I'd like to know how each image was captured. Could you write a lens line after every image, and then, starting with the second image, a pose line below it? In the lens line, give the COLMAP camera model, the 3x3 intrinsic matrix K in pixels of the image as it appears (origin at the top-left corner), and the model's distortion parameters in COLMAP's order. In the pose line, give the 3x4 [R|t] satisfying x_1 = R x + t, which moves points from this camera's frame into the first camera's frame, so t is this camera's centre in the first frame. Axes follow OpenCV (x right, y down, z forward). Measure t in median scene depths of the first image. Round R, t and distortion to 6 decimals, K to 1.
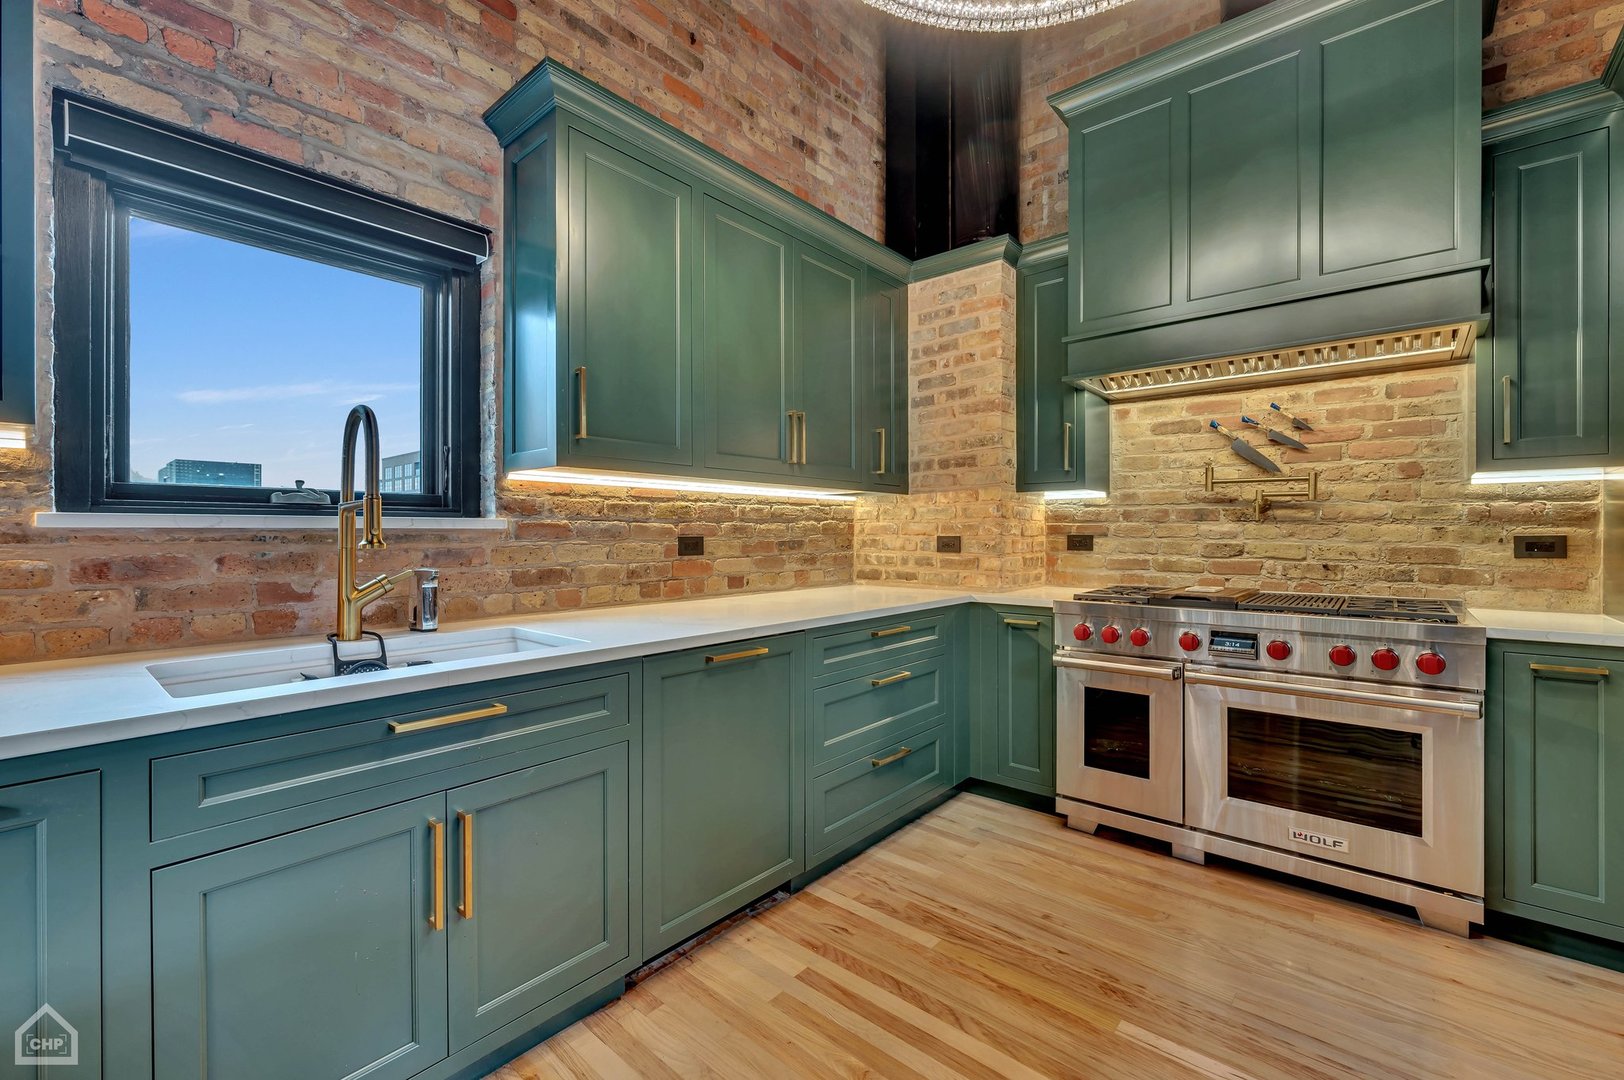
lens RADIAL K [[678.1, 0, 820.1], [0, 678.1, 535.7], [0, 0, 1]] dist [-0.001727, 0.000179]
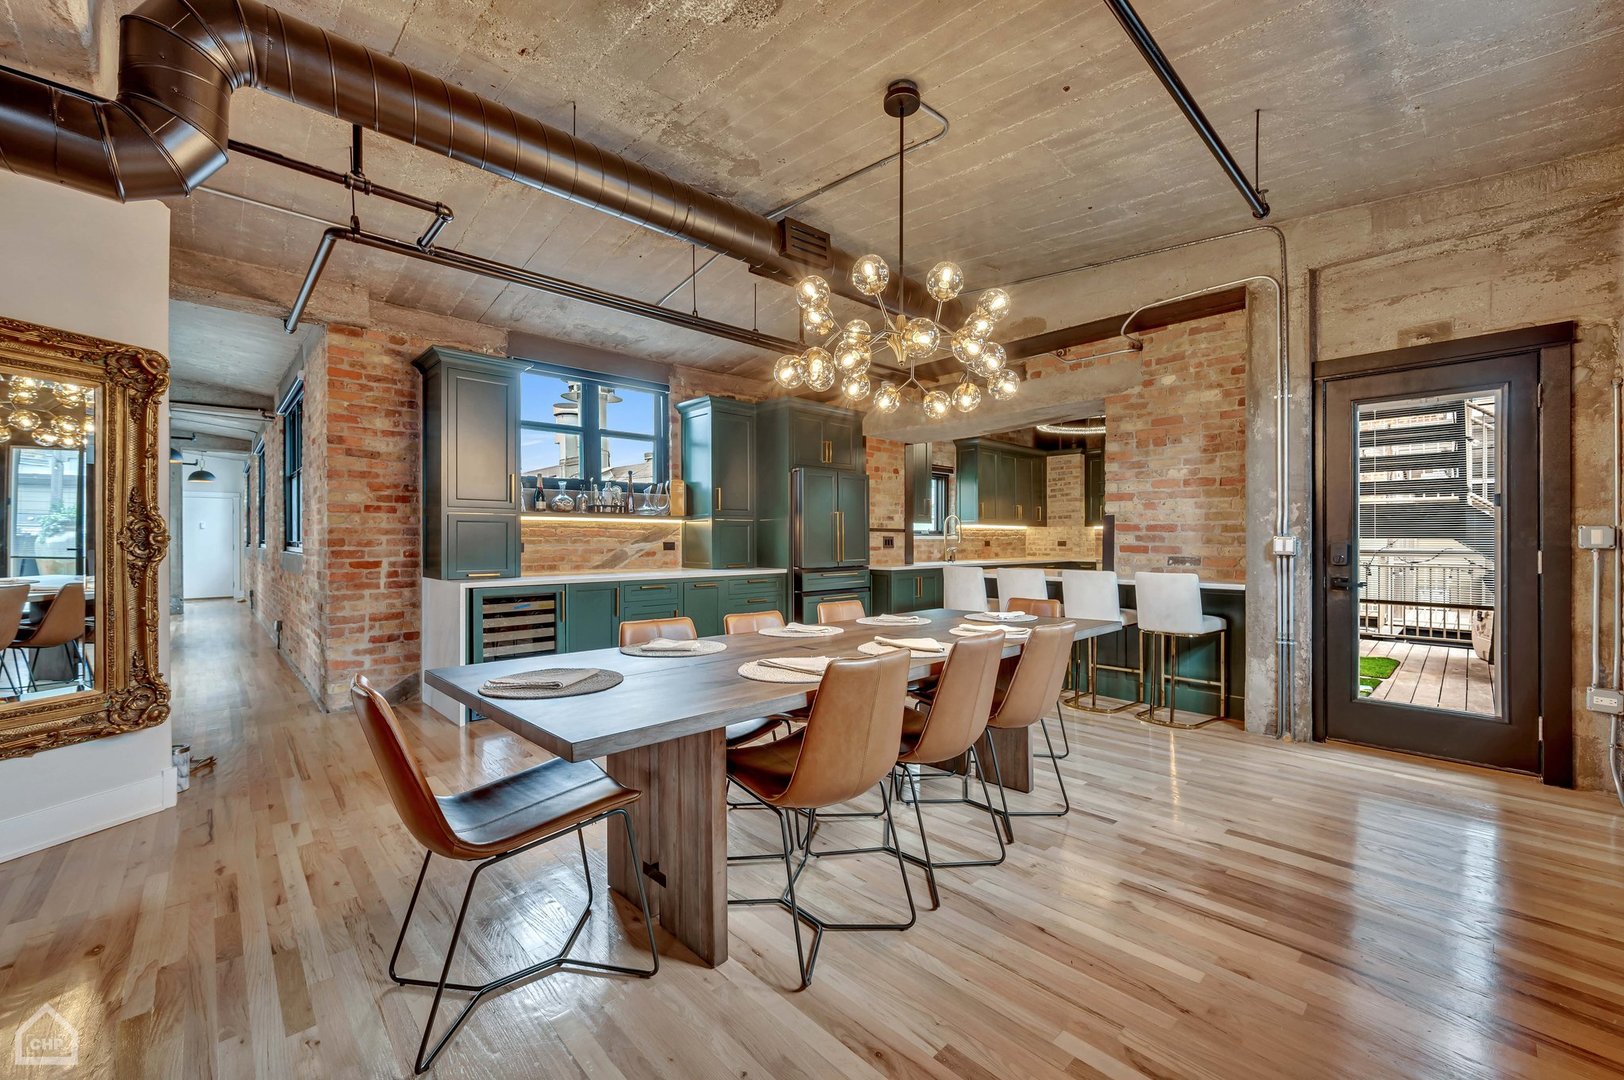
lens RADIAL K [[645.7, 0, 813.8], [0, 645.7, 540.8], [0, 0, 1]] dist [-0.002703, 0.000524]
pose [[0.993596, -0.001462, -0.112977, -0.619267], [0.001444, 0.999999, -0.000244, -0.000440], [0.112978, 0.000079, 0.993598, -2.111579]]
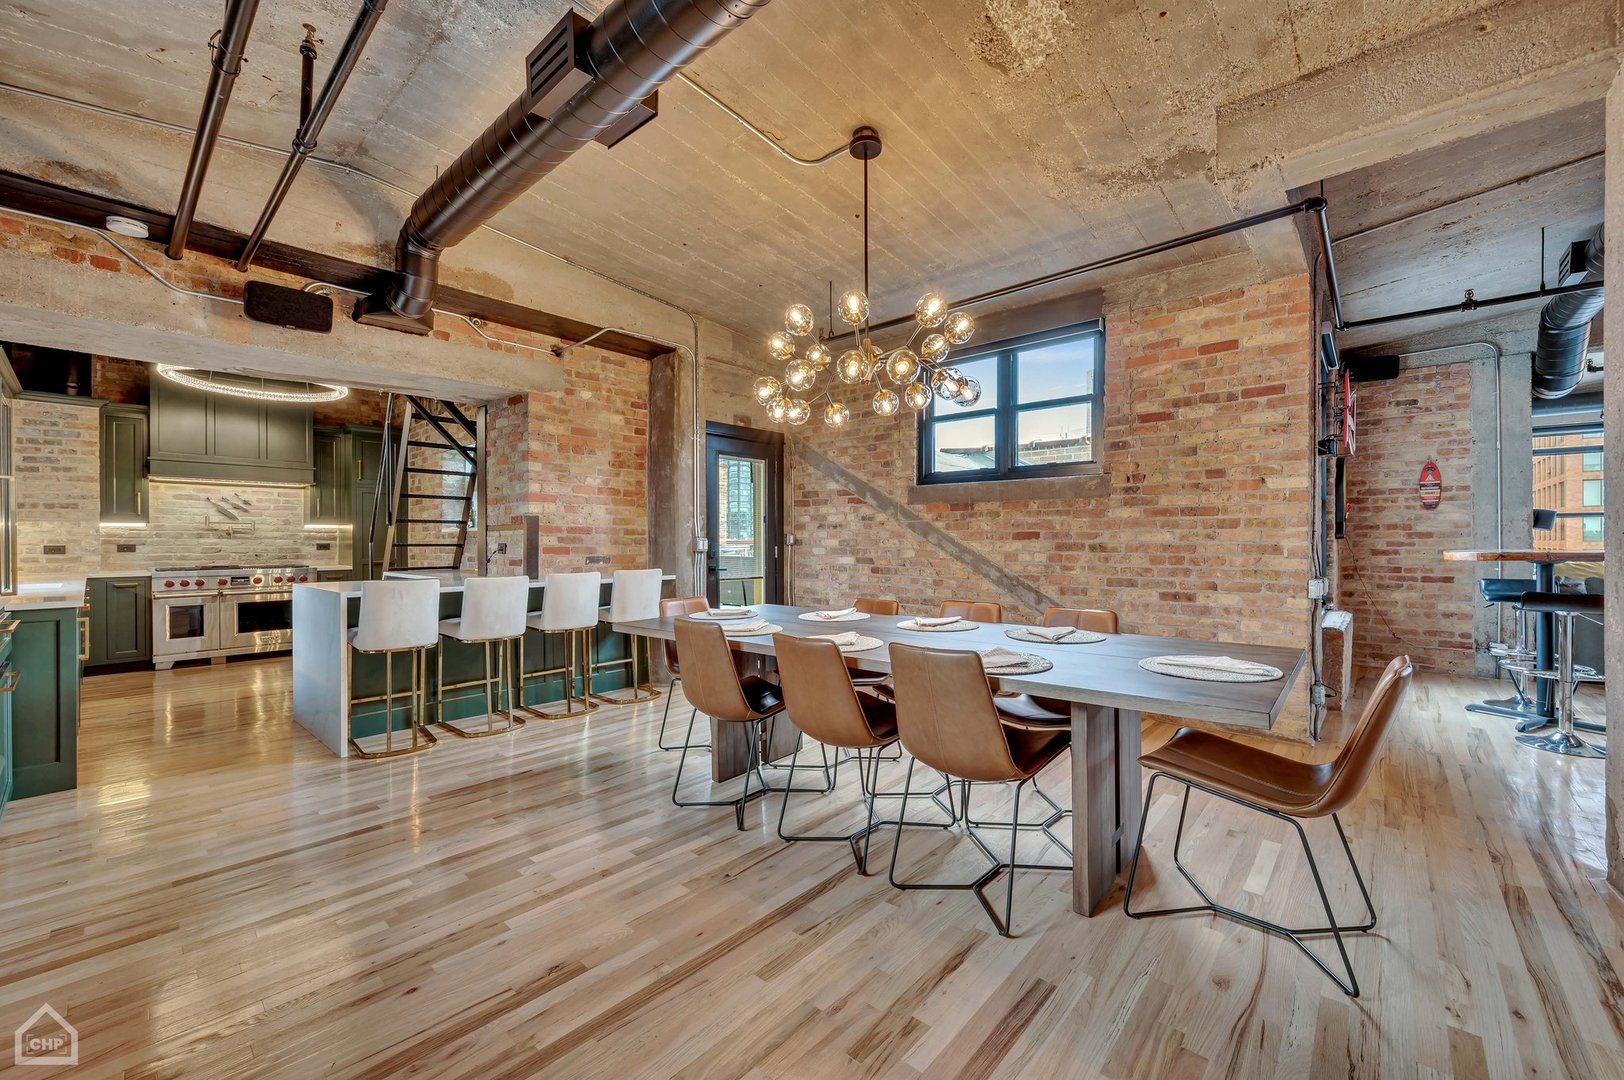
lens RADIAL K [[645.7, 0, 823.7], [0, 645.7, 540.2], [0, 0, 1]] dist [-0.002703, 0.000524]
pose [[0.017577, -0.000427, 0.999845, -1.585243], [0.005668, 0.999984, 0.000327, -0.002106], [-0.999829, 0.005662, 0.017579, -1.168785]]
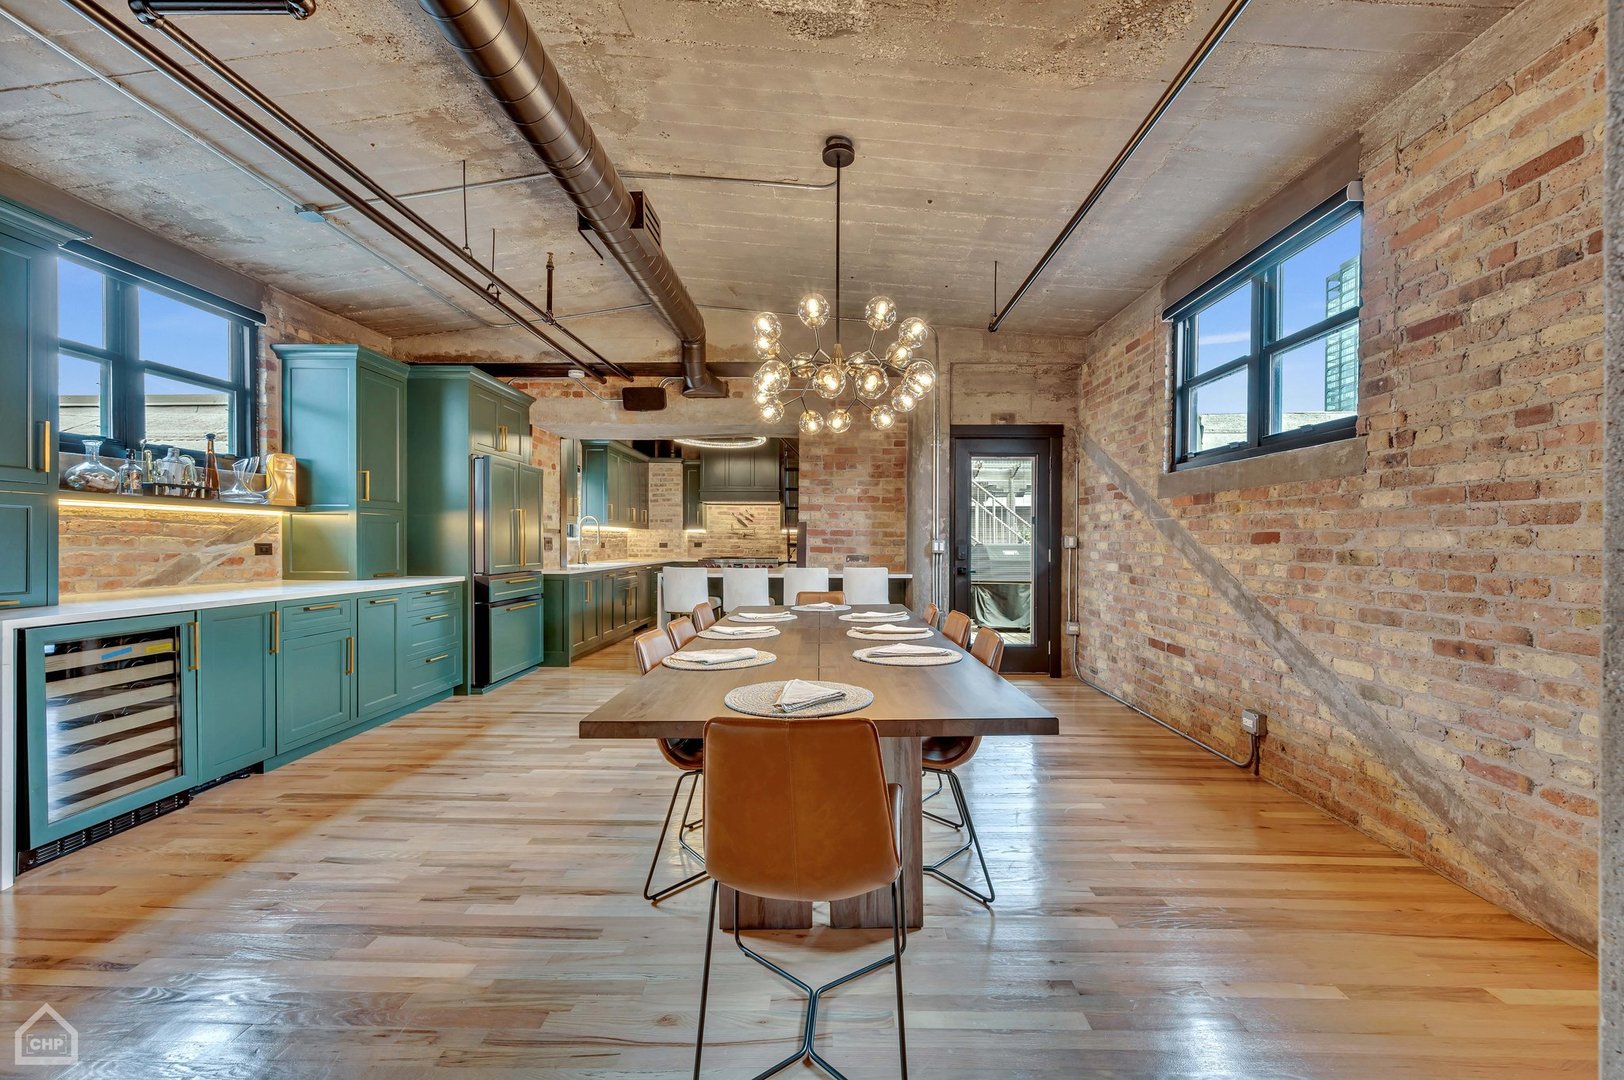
lens RADIAL K [[645.7, 0, 820.2], [0, 645.7, 545.6], [0, 0, 1]] dist [-0.002703, 0.000524]
pose [[0.773094, -0.001318, 0.634290, -1.255471], [-0.001607, 0.999991, 0.004037, -0.000461], [-0.634289, -0.004140, 0.773085, -1.978471]]
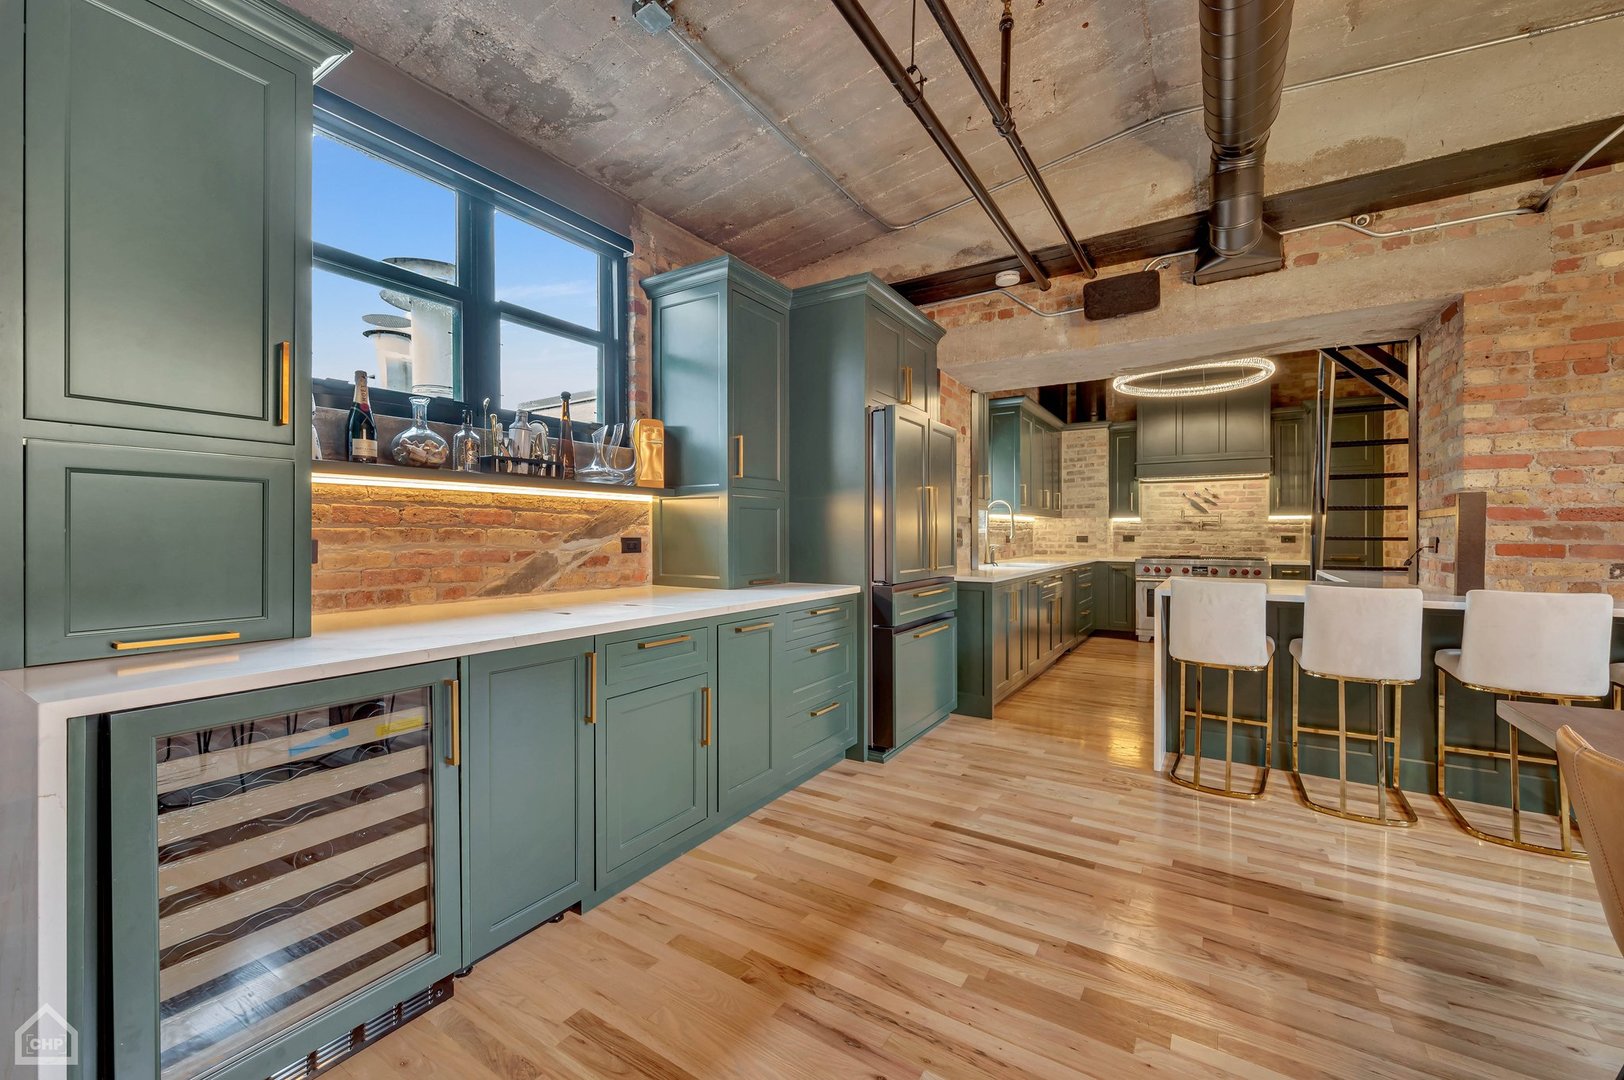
lens RADIAL K [[645.7, 0, 813.8], [0, 645.7, 536.1], [0, 0, 1]] dist [-0.002703, 0.000524]
pose [[0.990485, -0.000198, 0.137621, -1.148864], [0.000006, 0.999999, 0.001396, -0.001556], [-0.137622, -0.001382, 0.990484, -1.248110]]
